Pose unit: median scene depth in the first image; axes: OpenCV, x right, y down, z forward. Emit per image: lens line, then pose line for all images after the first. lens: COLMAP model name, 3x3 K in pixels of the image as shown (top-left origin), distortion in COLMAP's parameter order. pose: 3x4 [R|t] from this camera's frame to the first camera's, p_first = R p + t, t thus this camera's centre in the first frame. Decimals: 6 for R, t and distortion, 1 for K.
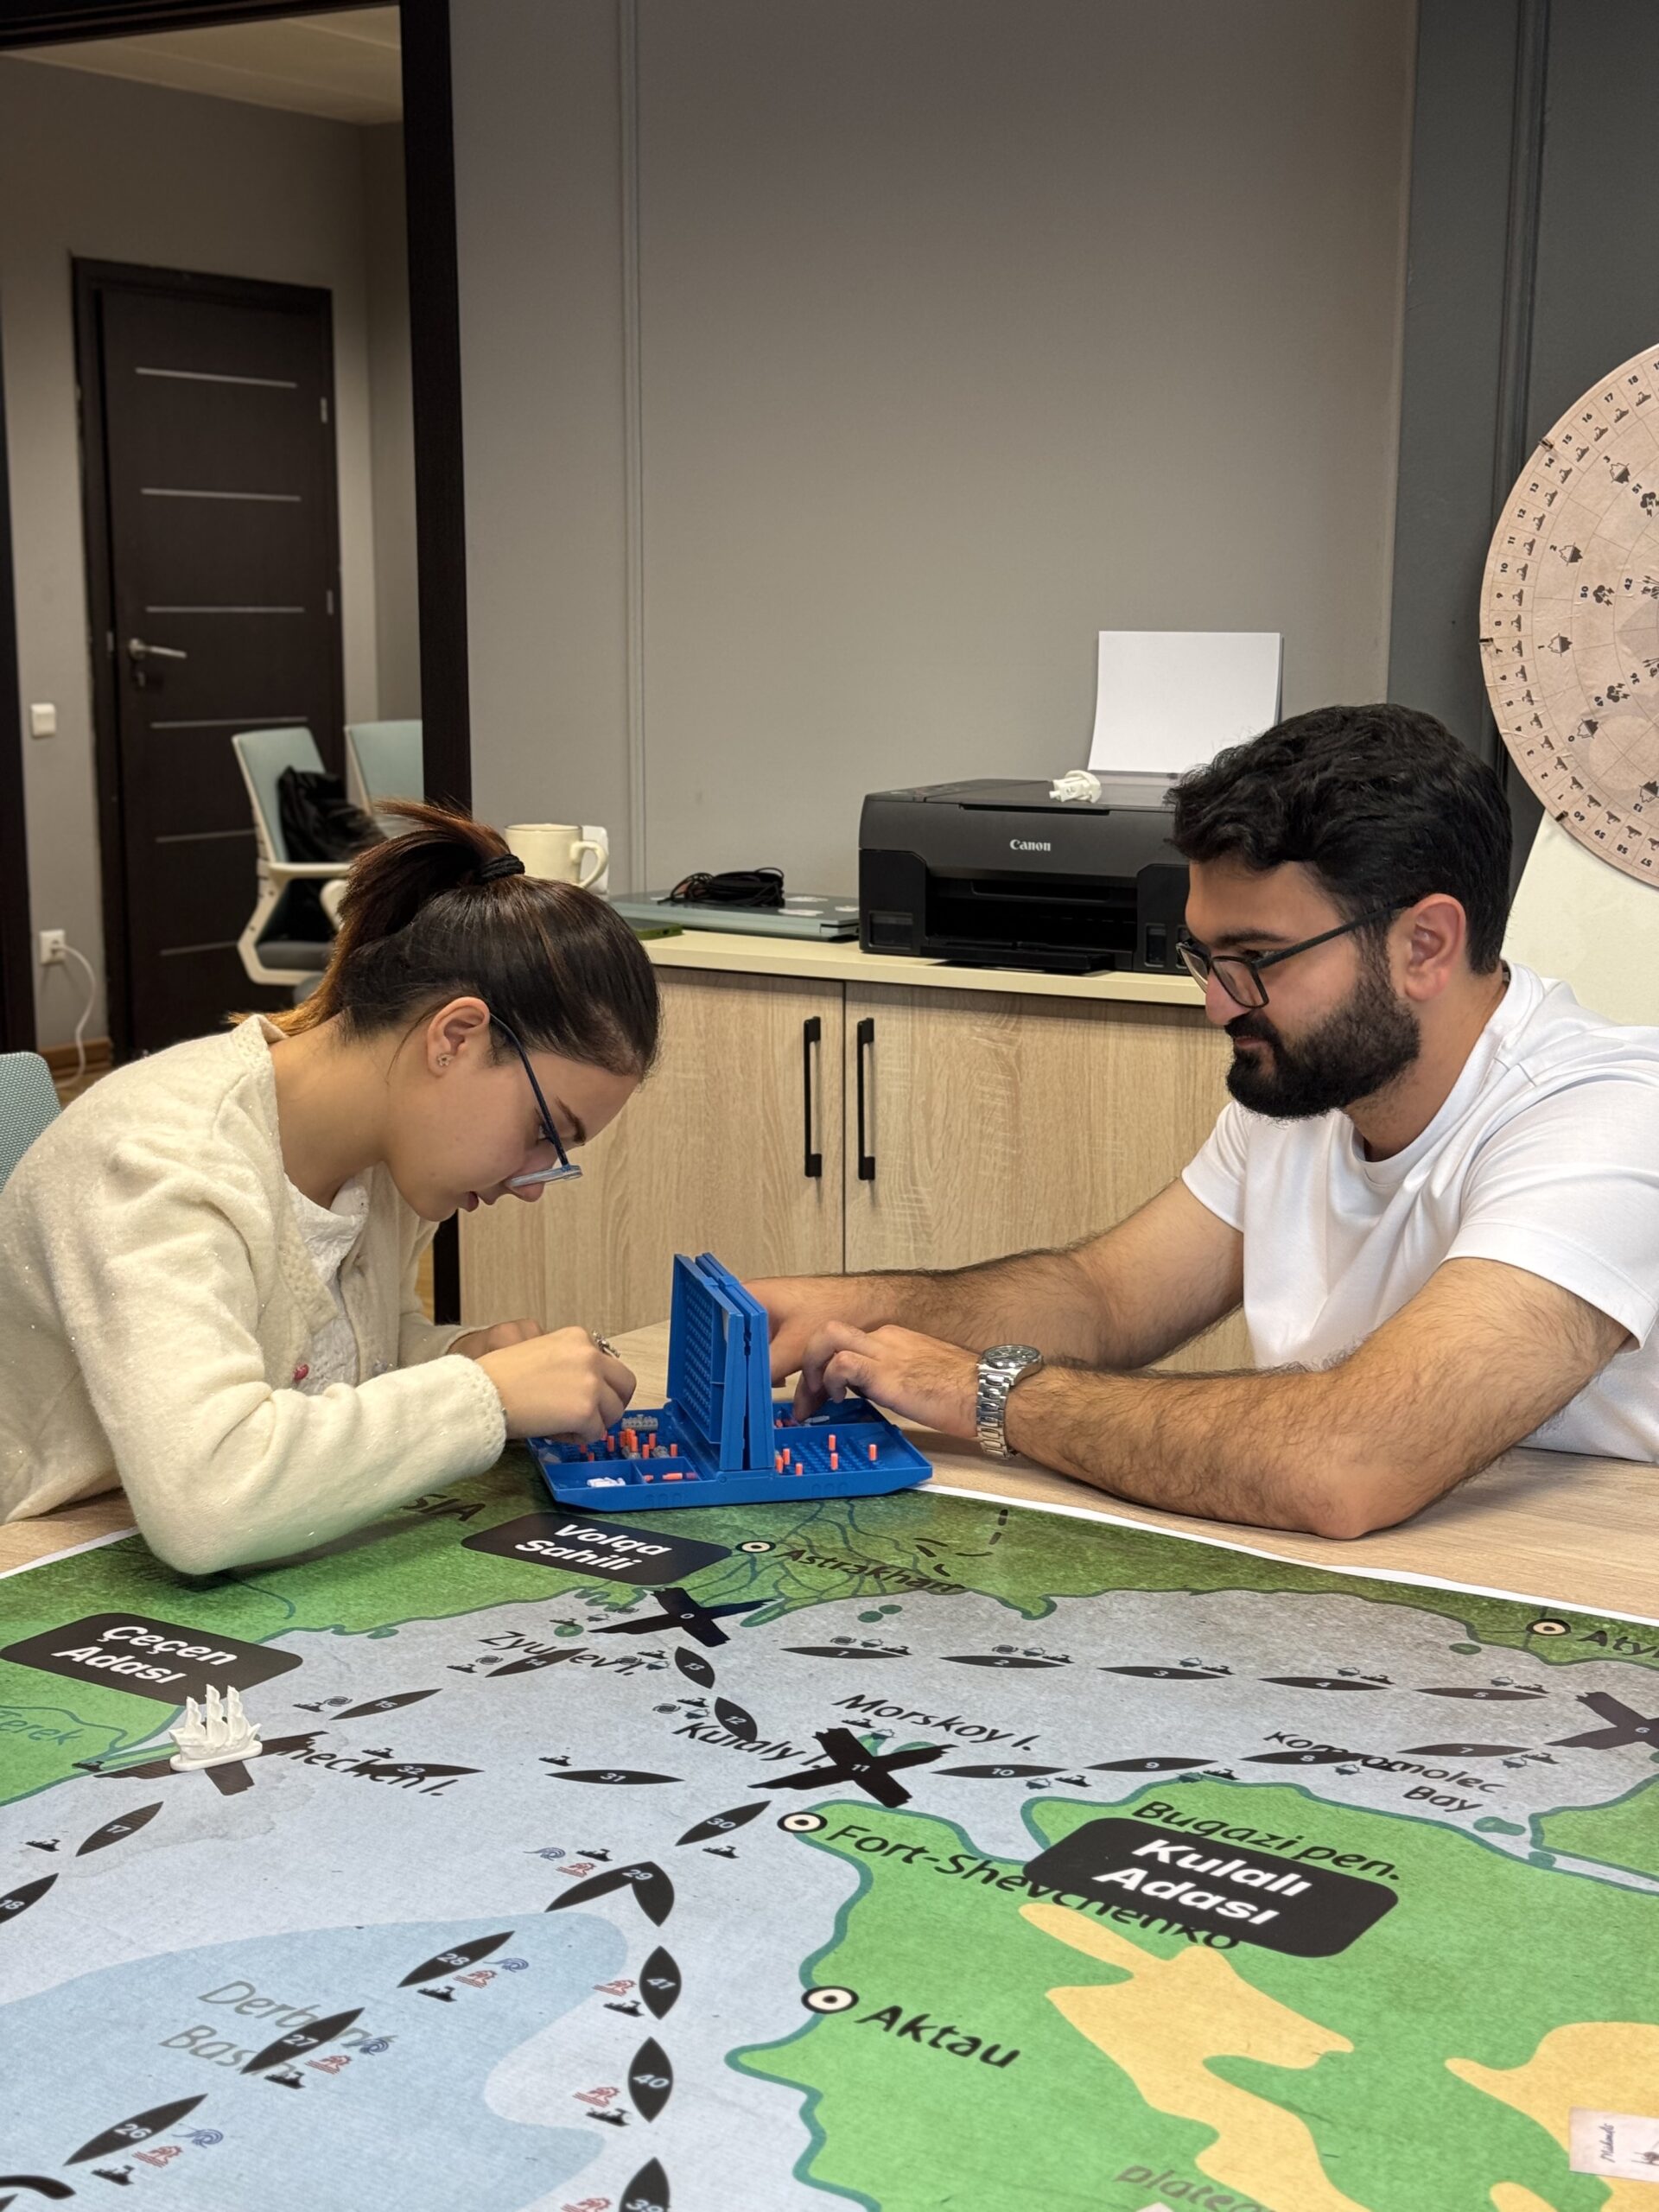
lens RADIAL K [[3029.3, 0, 809.4], [0, 3029.3, 1105.0], [0, 0, 1]] dist [0.080407, 0.049985]
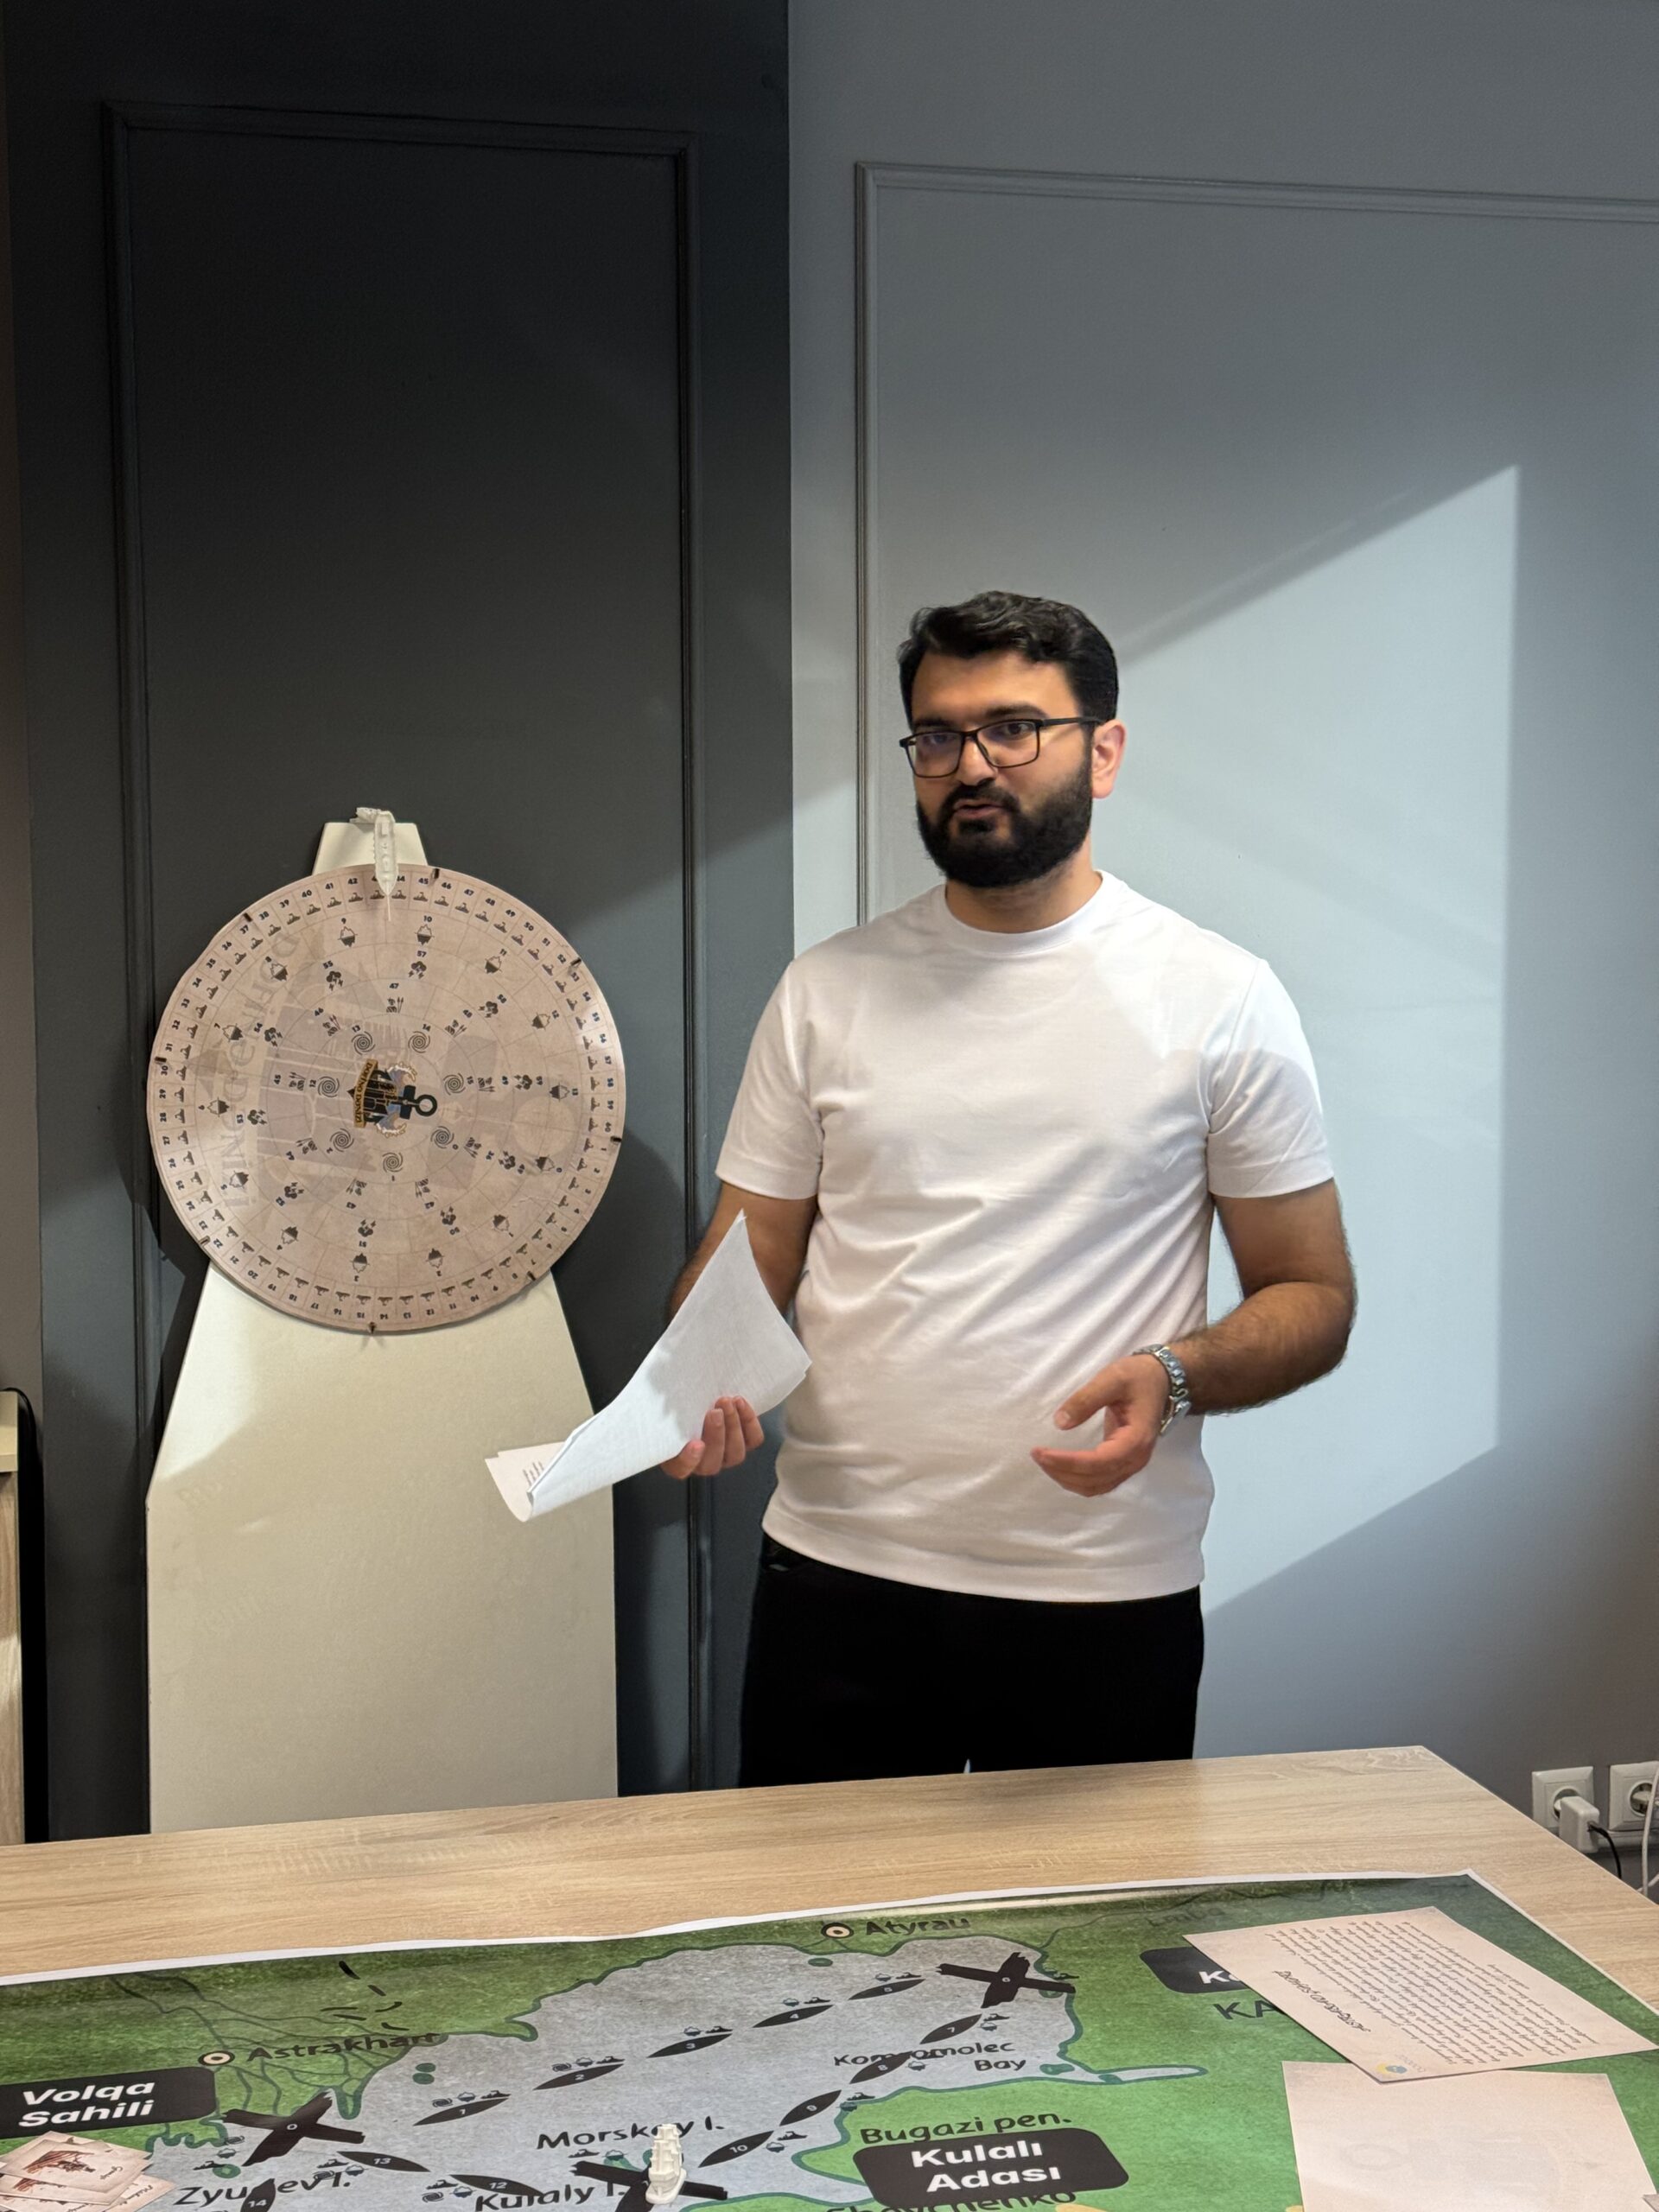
lens RADIAL K [[3117.7, 0, 829.5], [0, 3117.7, 1106.0], [0, 0, 1]] dist [0.057106, -0.013611]
pose [[0.692966, -0.063719, 0.718149, -0.775127], [0.130719, 0.990682, -0.038235, -0.140357], [-0.709021, 0.120371, 0.694838, 0.046616]]
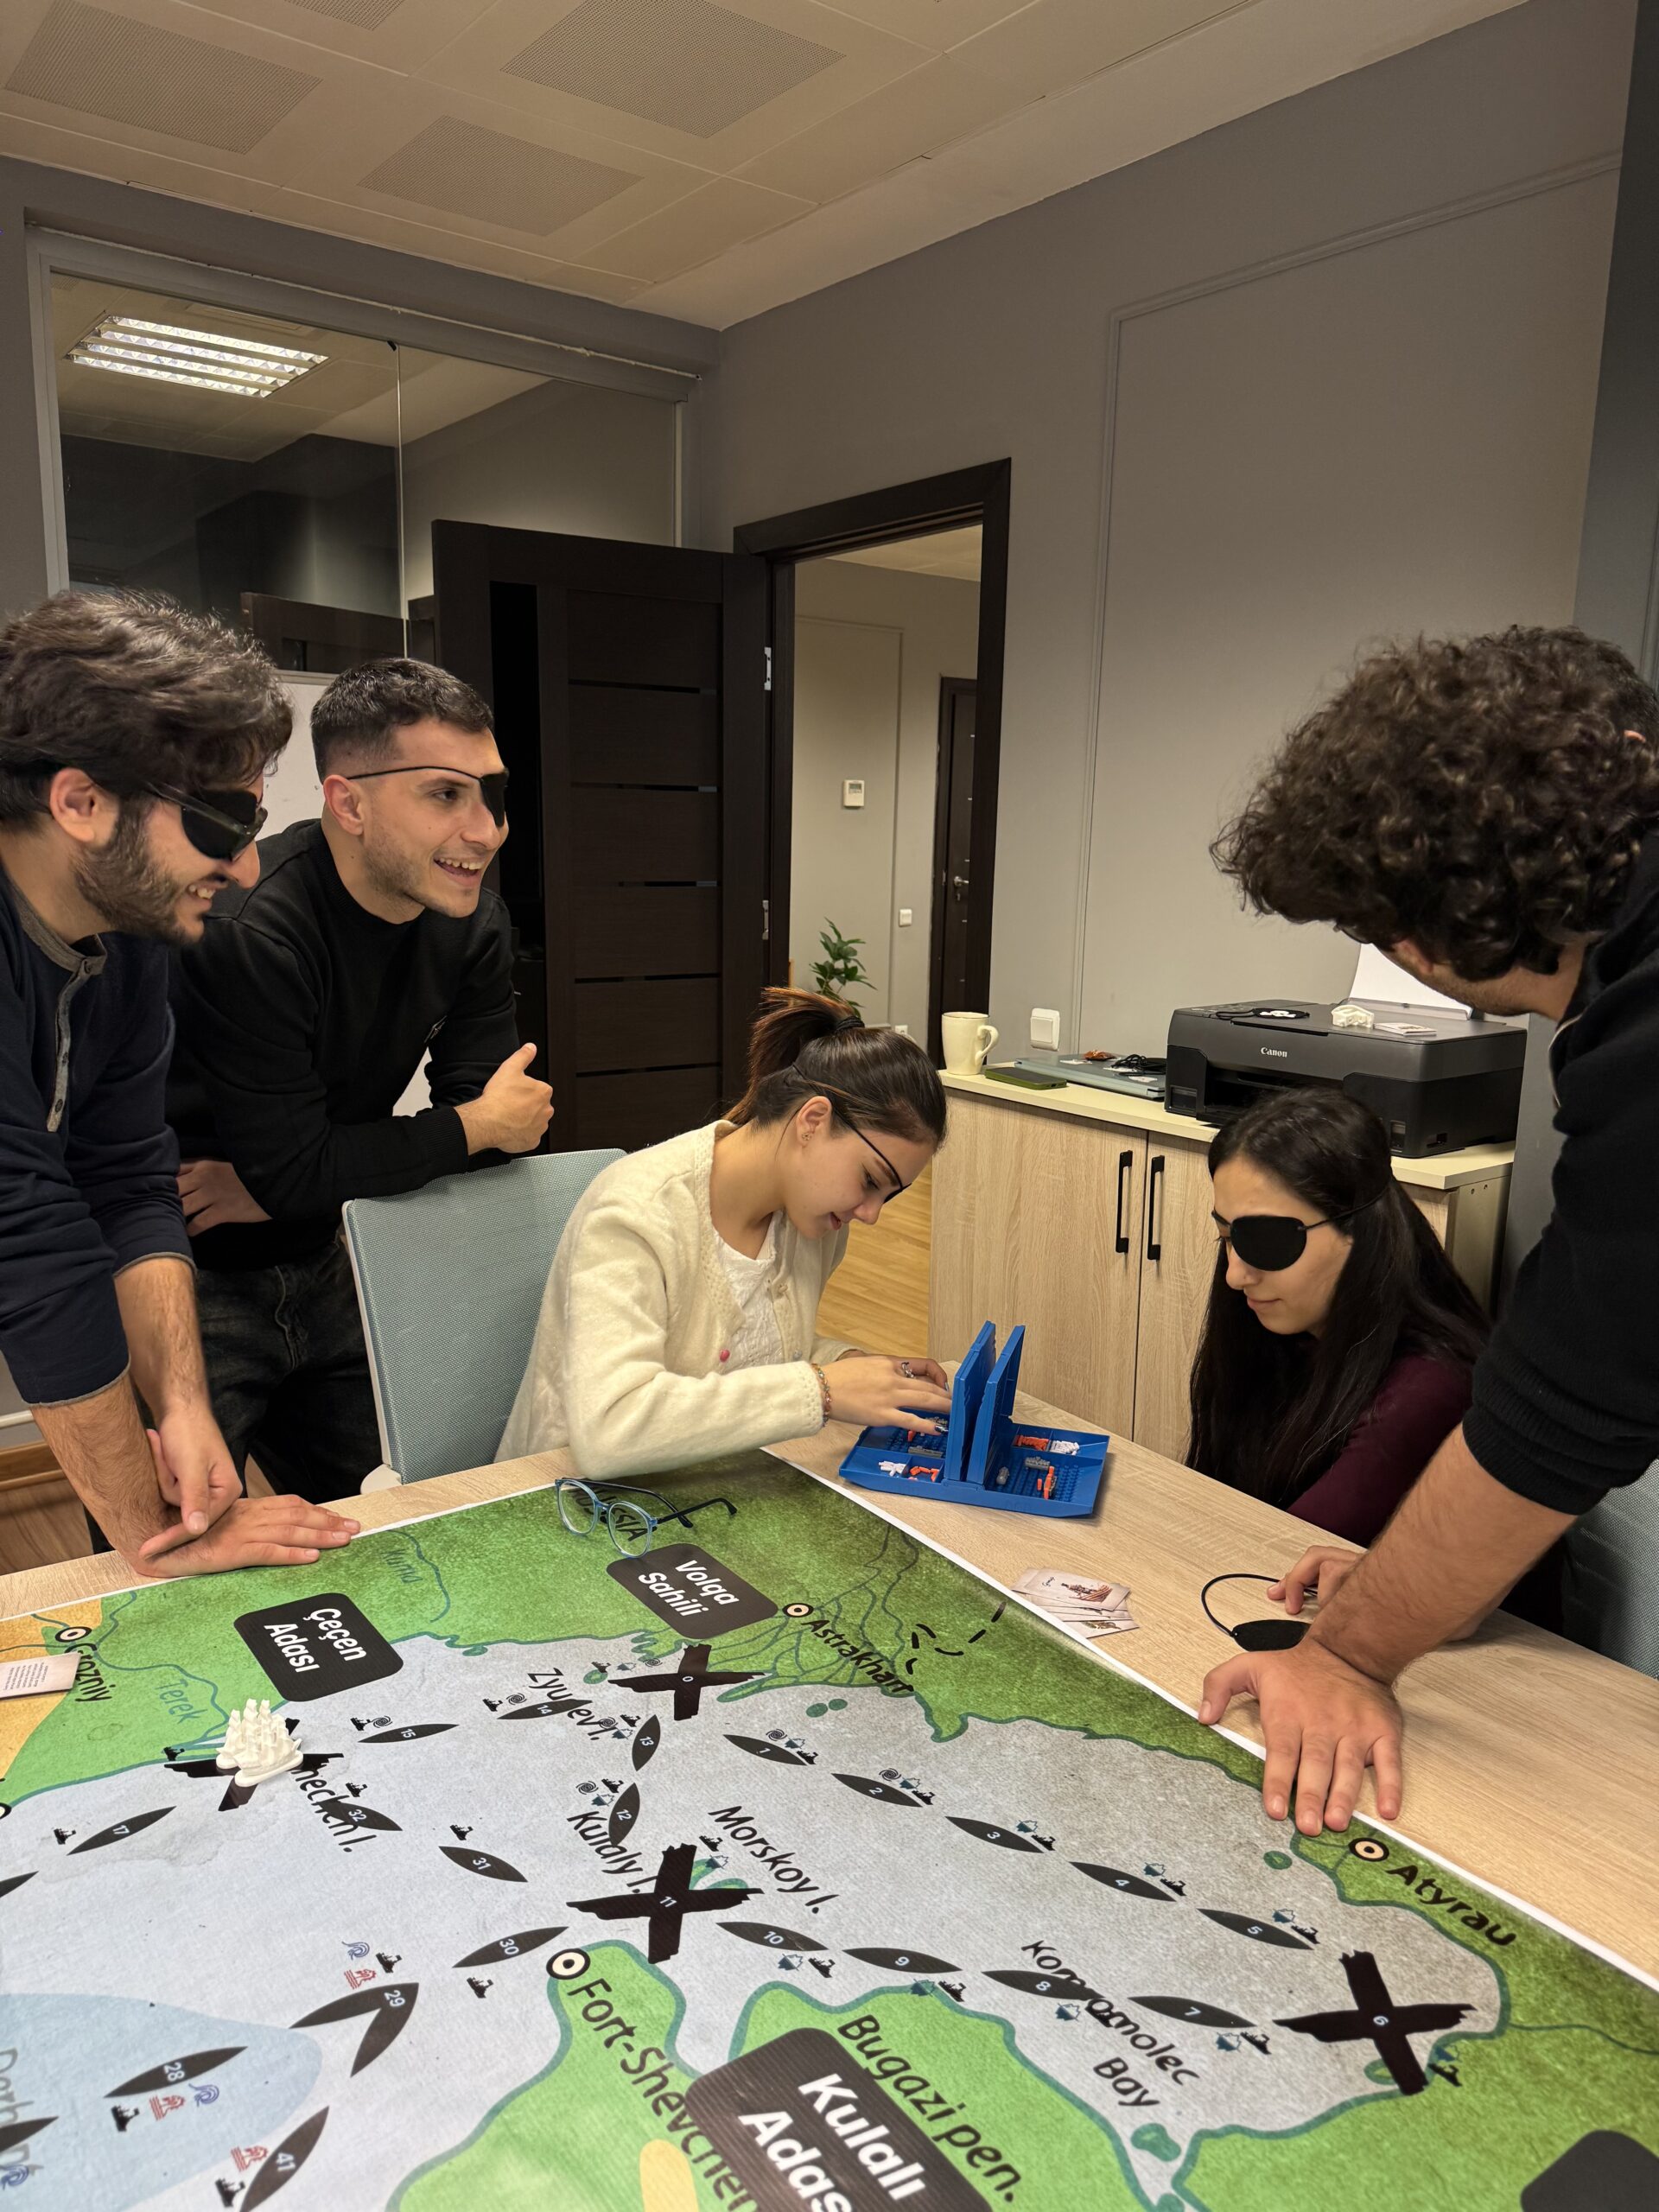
lens RADIAL K [[1539.5, 0, 829.5], [0, 1539.5, 1106.0], [0, 0, 1]] dist [0.004918, -0.012368]
pose [[0.934825, 0.083875, -0.345060, 0.258019], [-0.080872, 0.996456, 0.023119, -0.115942], [0.345777, 0.006293, 0.938296, 0.436109]]
